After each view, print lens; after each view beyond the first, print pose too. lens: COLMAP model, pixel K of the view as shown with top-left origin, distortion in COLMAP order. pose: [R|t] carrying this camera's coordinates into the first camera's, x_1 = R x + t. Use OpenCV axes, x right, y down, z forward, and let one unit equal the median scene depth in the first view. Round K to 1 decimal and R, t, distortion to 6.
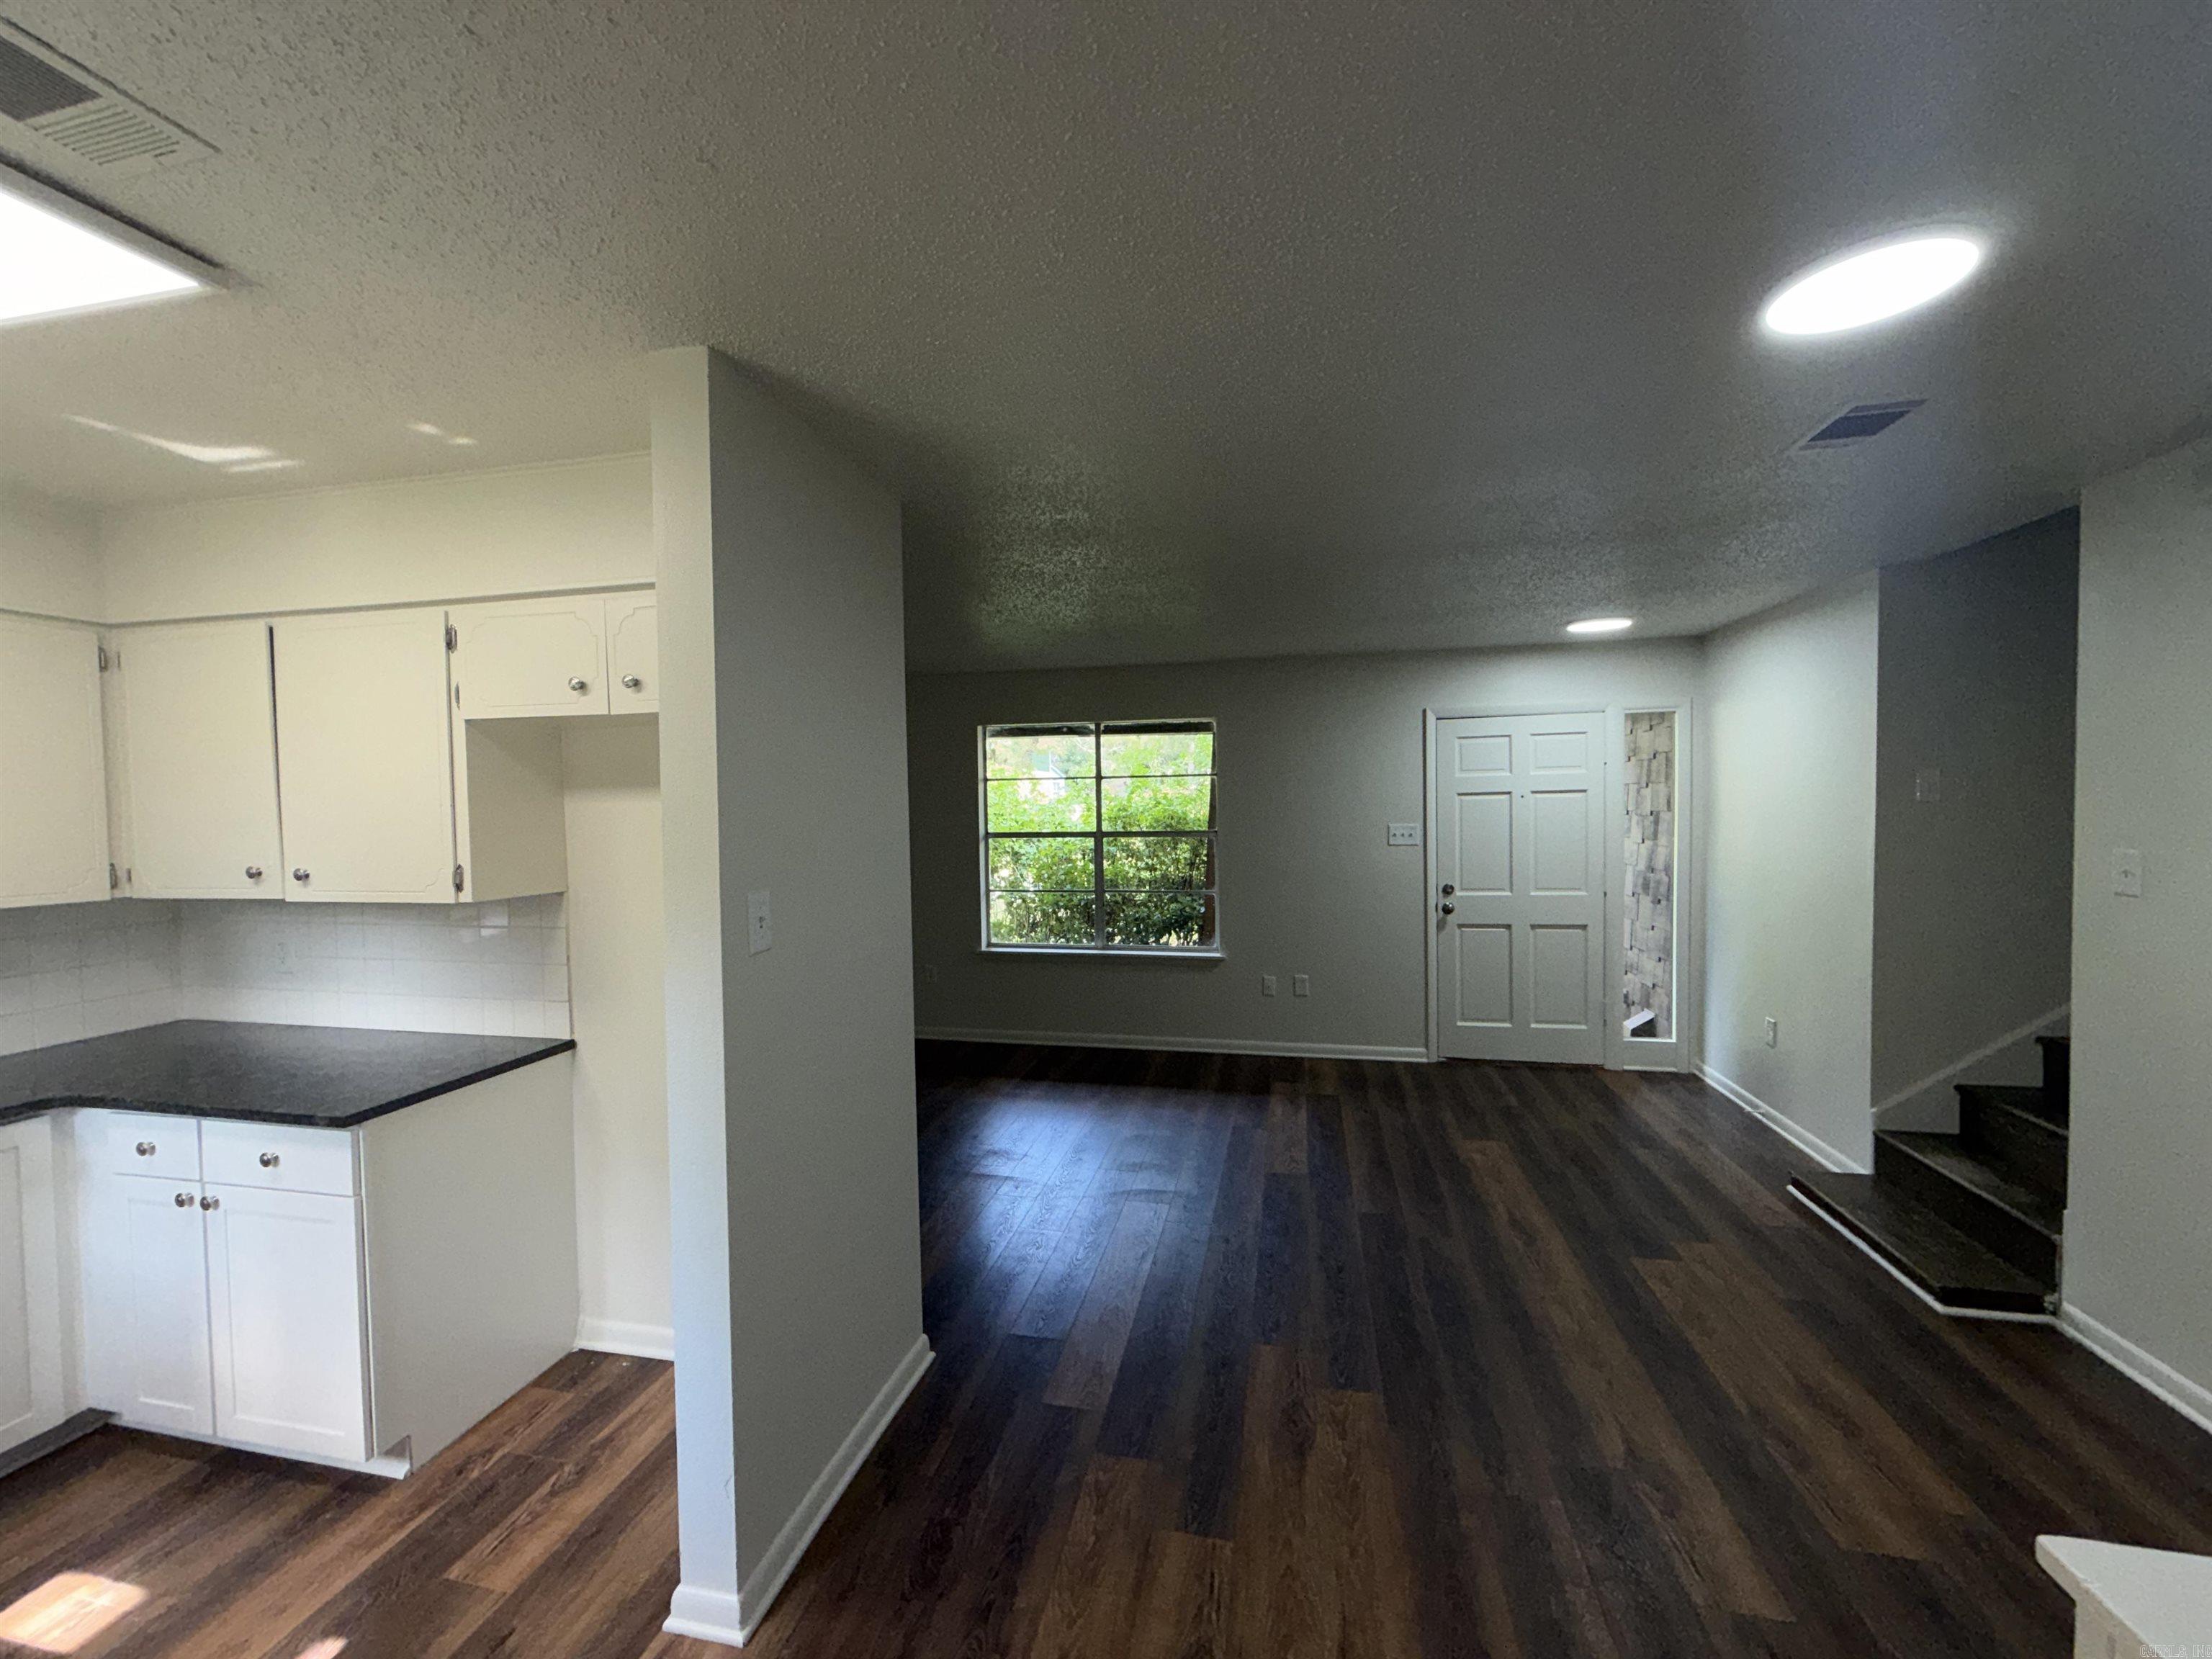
lens RADIAL K [[882.6, 0, 1099.4], [0, 882.6, 832.2], [0, 0, 1]] dist [0.000524, -0.000057]
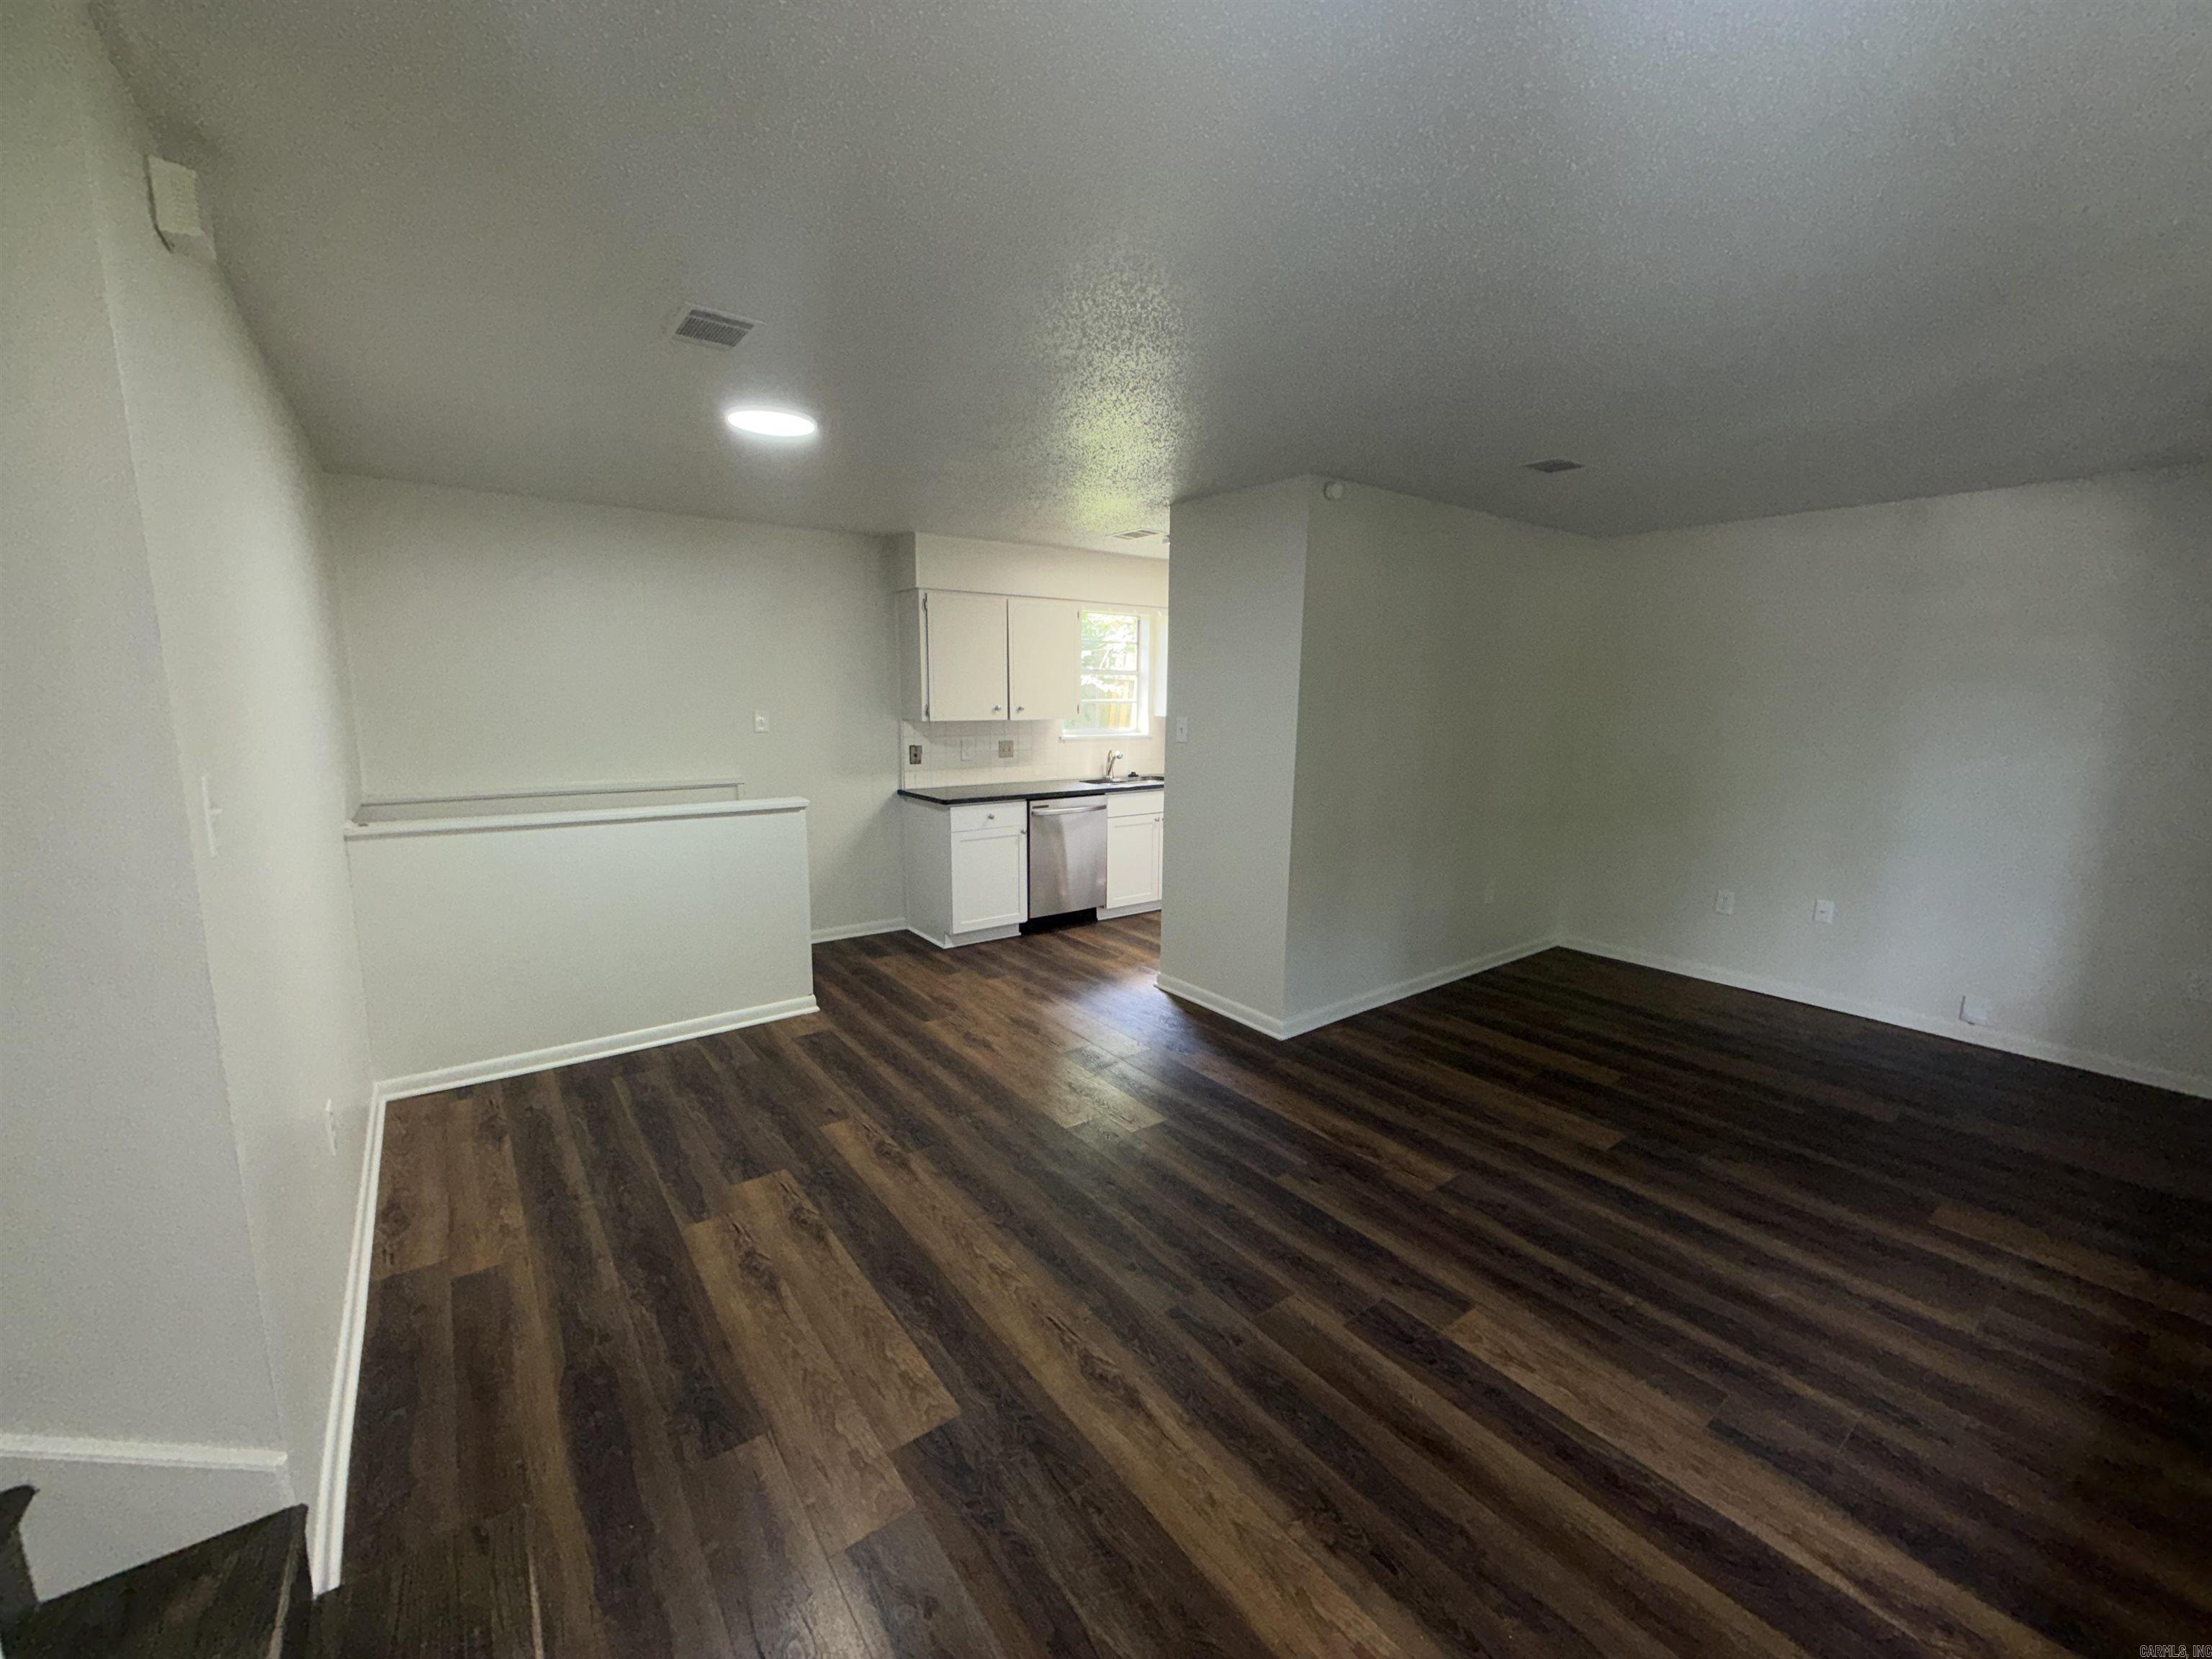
lens RADIAL K [[878.4, 0, 1106.0], [0, 878.4, 829.5], [0, 0, 1]] dist [-0.001200, -0.000456]
pose [[-0.646292, 0.130954, -0.751770, 1.262245], [-0.026838, 0.980655, 0.193898, -0.075987], [0.762618, 0.145491, -0.630274, 1.874980]]
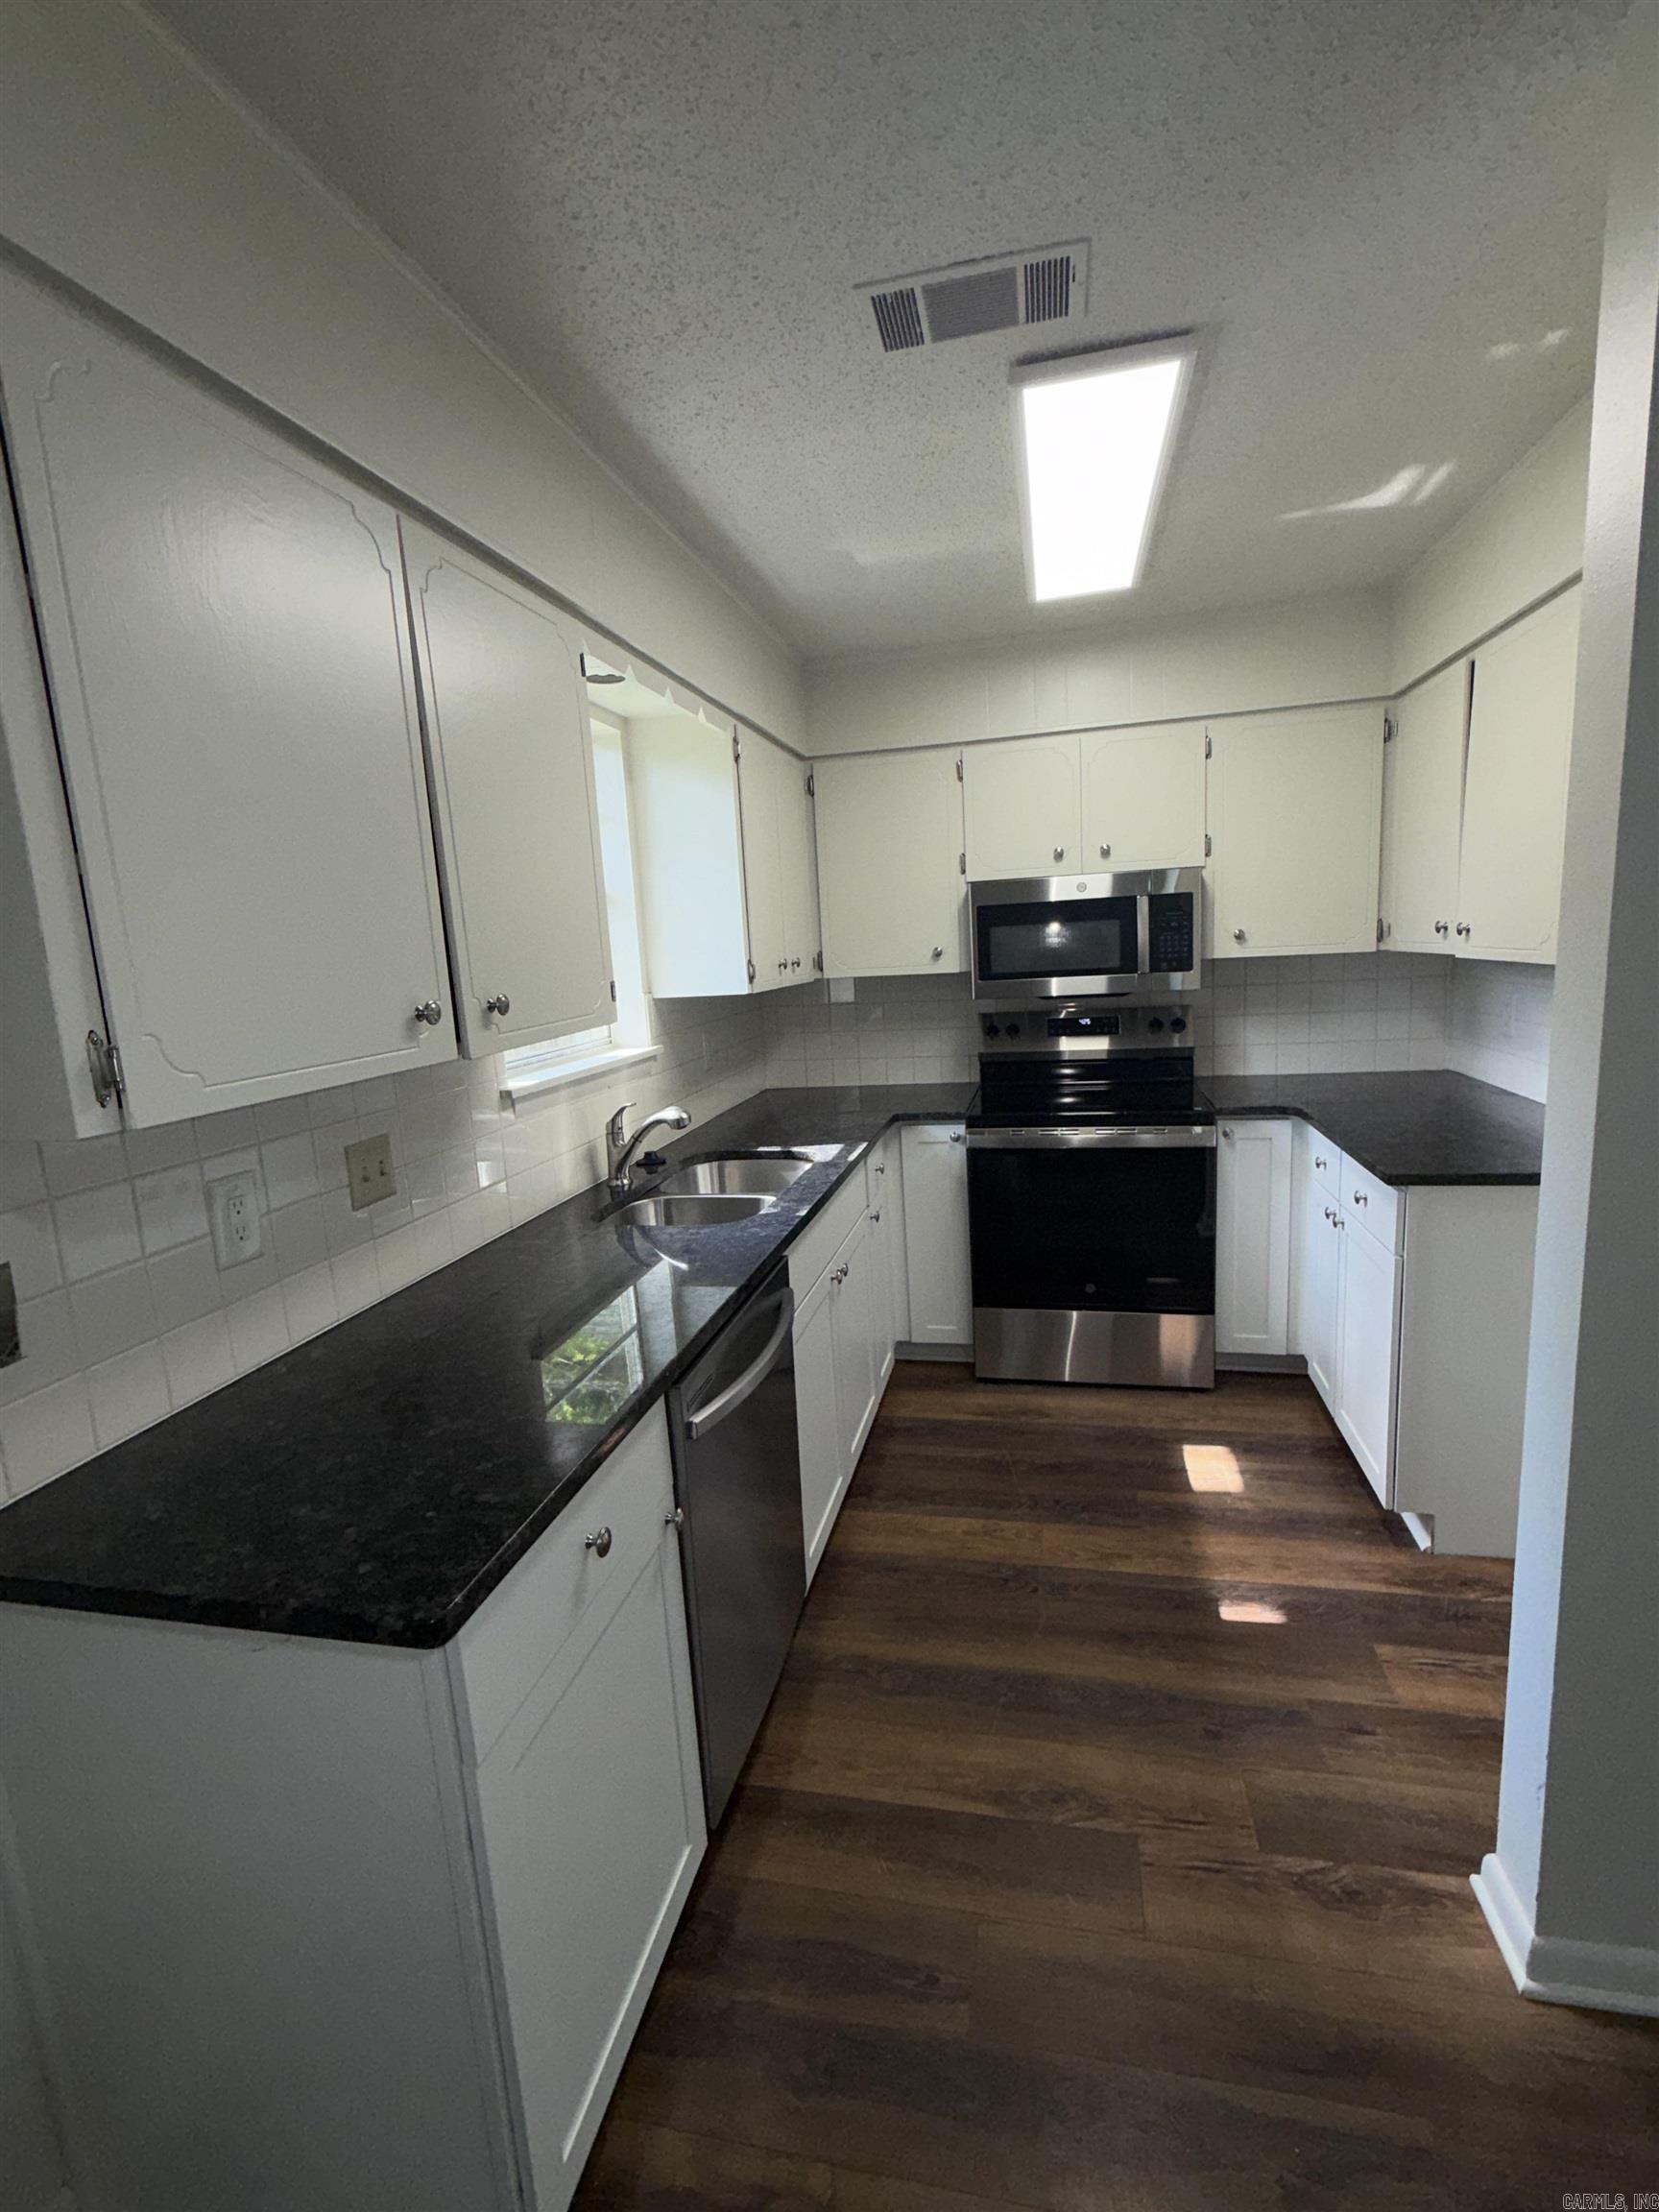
lens RADIAL K [[1002.9, 0, 826.2], [0, 1002.9, 1105.2], [0, 0, 1]] dist [-0.002027, -0.000637]
pose [[-0.002883, 0.177794, -0.984064, 0.203363], [0.024963, 0.983774, 0.177668, 0.026856], [0.999684, -0.024053, -0.007275, 0.325651]]
